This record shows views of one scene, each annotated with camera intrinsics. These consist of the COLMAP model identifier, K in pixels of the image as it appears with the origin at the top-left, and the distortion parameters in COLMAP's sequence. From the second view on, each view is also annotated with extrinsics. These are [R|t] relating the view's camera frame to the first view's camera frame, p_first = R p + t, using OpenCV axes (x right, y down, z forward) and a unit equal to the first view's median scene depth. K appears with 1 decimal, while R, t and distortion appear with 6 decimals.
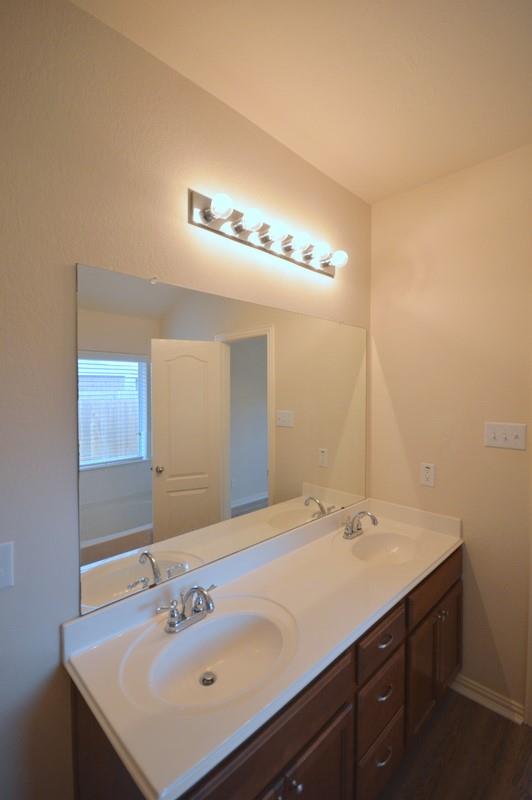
lens RADIAL K [[356.4, 0, 266.0], [0, 356.4, 400.0], [0, 0, 1]] dist [-0.000907, -0.000895]
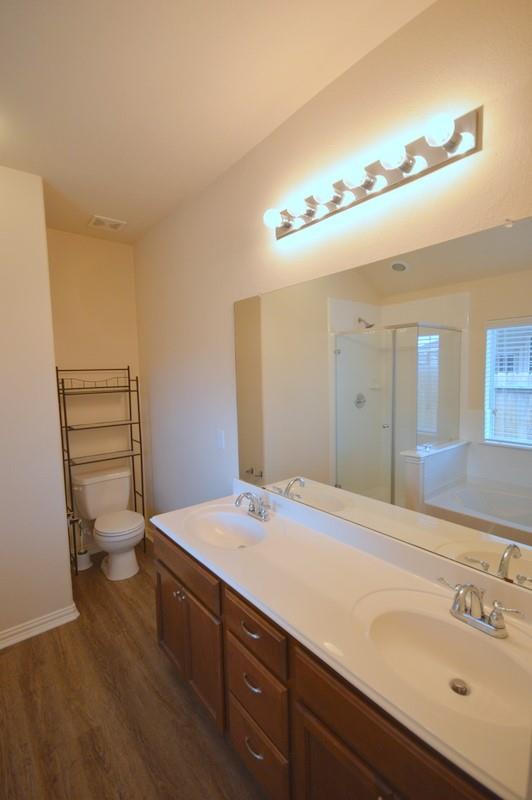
lens RADIAL K [[356.4, 0, 266.0], [0, 356.4, 400.0], [0, 0, 1]] dist [-0.000907, -0.000895]
pose [[-0.099675, 0.081613, -0.991667, 1.053074], [-0.008643, 0.996522, 0.082881, -0.001467], [0.994983, 0.016832, -0.098623, 0.979177]]
